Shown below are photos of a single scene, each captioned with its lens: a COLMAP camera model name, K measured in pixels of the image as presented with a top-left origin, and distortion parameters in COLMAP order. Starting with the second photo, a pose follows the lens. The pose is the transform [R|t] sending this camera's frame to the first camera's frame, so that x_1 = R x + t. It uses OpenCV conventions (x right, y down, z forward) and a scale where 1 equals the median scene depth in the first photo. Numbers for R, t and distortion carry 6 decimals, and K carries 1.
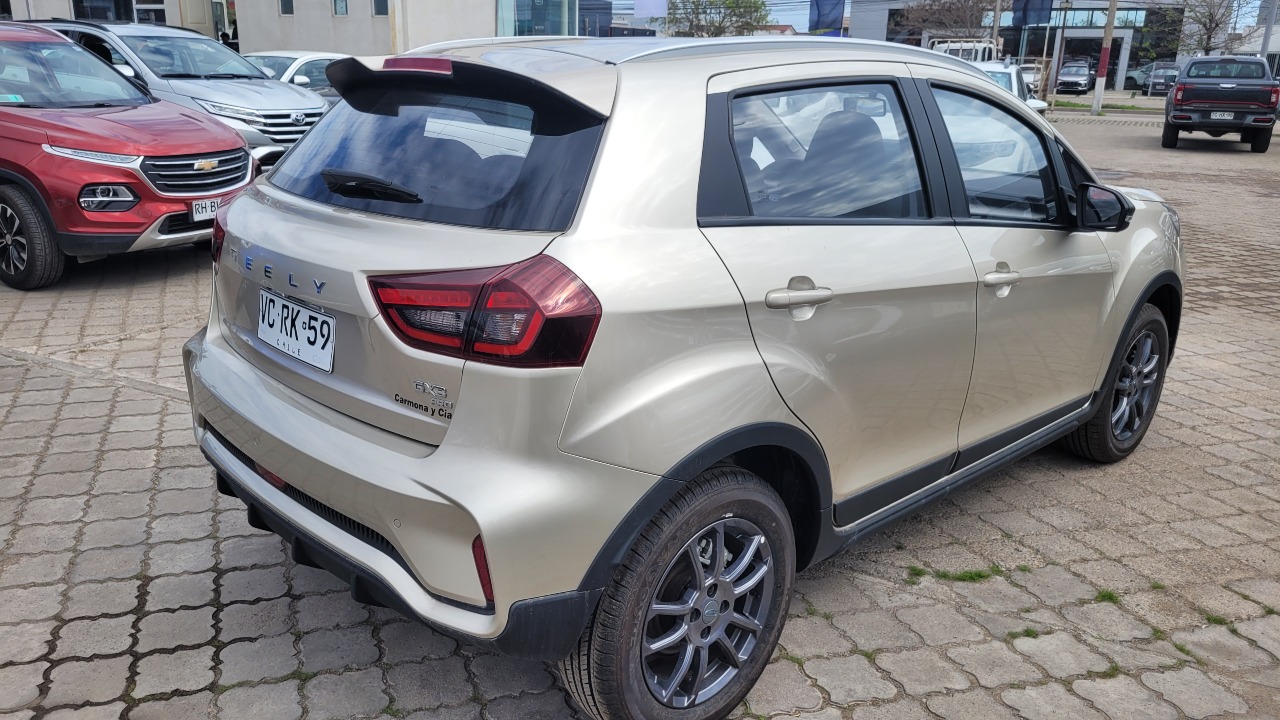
lens RADIAL K [[972.8, 0, 632.7], [0, 972.8, 356.8], [0, 0, 1]] dist [0.020120, 0.008378]
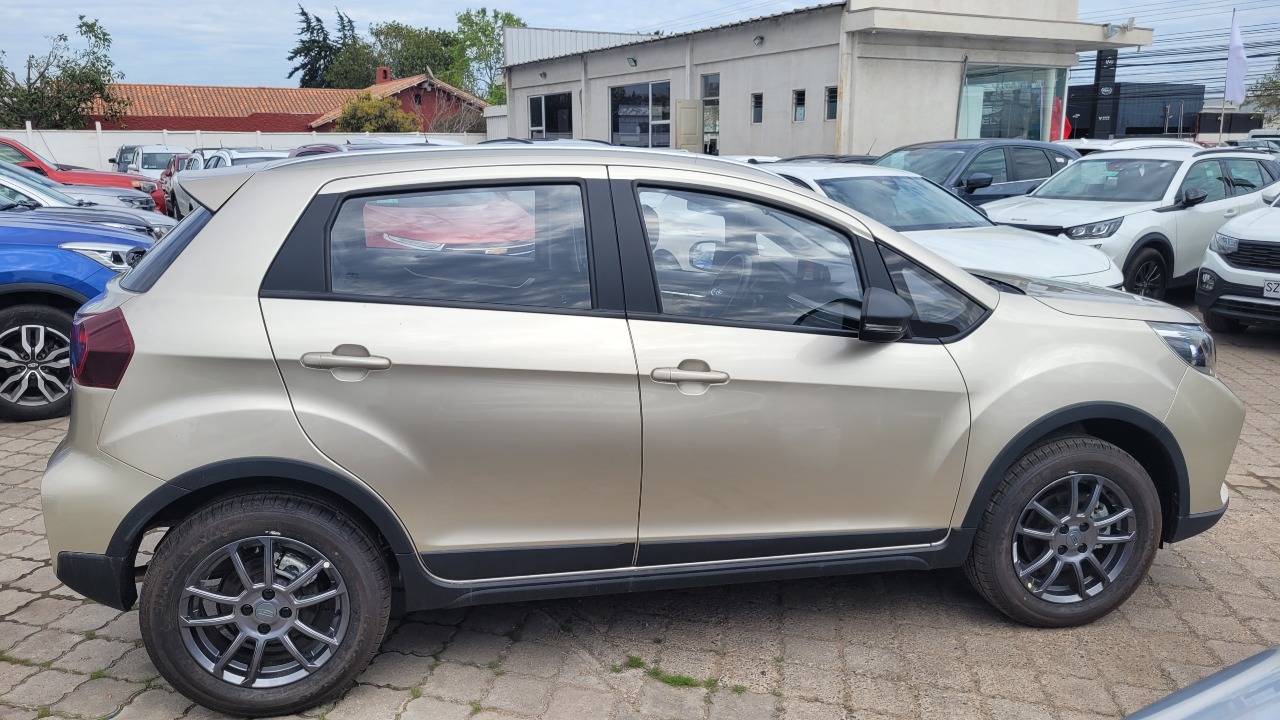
lens RADIAL K [[972.8, 0, 632.7], [0, 972.8, 356.8], [0, 0, 1]] dist [0.020120, 0.008378]
pose [[0.846321, 0.081124, -0.526459, 1.079316], [-0.130522, 0.989788, -0.057303, -0.043582], [0.516434, 0.117211, 0.848267, 0.161993]]
